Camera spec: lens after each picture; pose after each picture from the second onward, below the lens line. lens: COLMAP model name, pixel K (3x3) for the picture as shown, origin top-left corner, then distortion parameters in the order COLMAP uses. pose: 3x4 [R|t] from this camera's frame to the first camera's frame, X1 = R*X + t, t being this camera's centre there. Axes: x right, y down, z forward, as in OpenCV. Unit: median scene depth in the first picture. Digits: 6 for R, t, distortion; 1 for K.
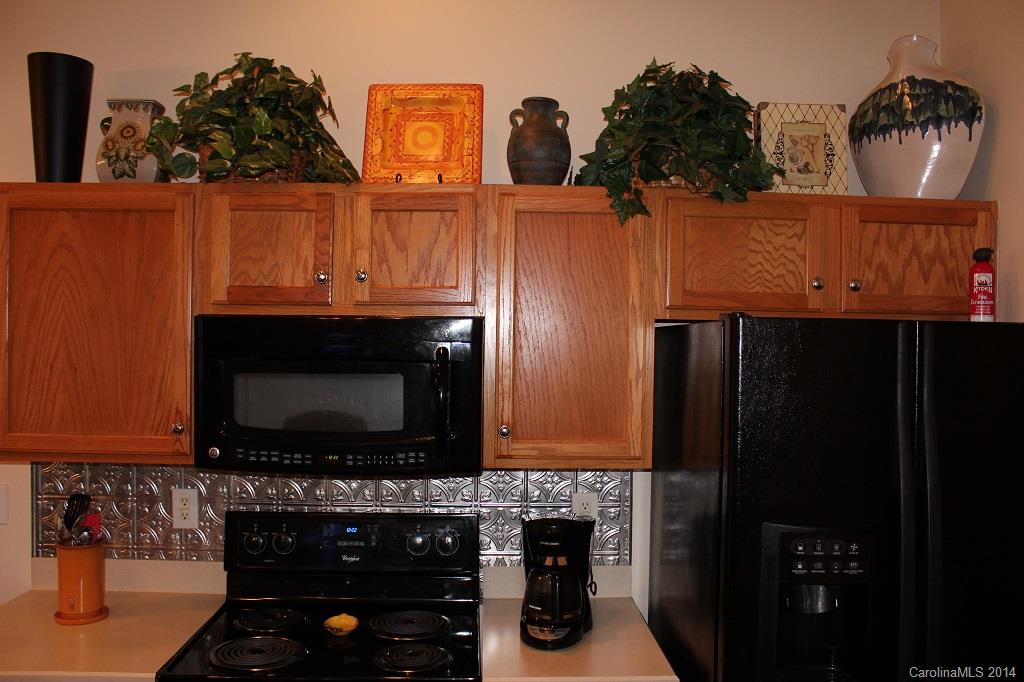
lens RADIAL K [[855.3, 0, 528.8], [0, 855.3, 344.1], [0, 0, 1]] dist [-0.163156, 0.157597]
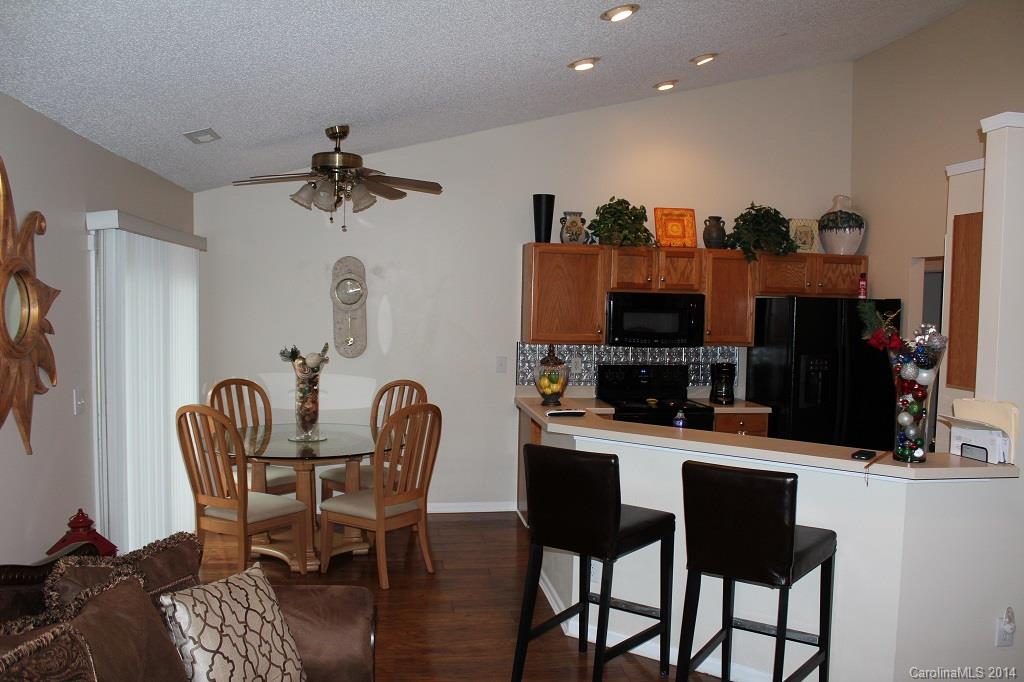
lens RADIAL K [[855.3, 0, 528.8], [0, 855.3, 344.1], [0, 0, 1]] dist [-0.163156, 0.157597]
pose [[0.993316, 0.002986, 0.115391, -0.949823], [-0.008036, 0.999029, 0.043321, 0.017939], [-0.115150, -0.043959, 0.992375, -1.780318]]
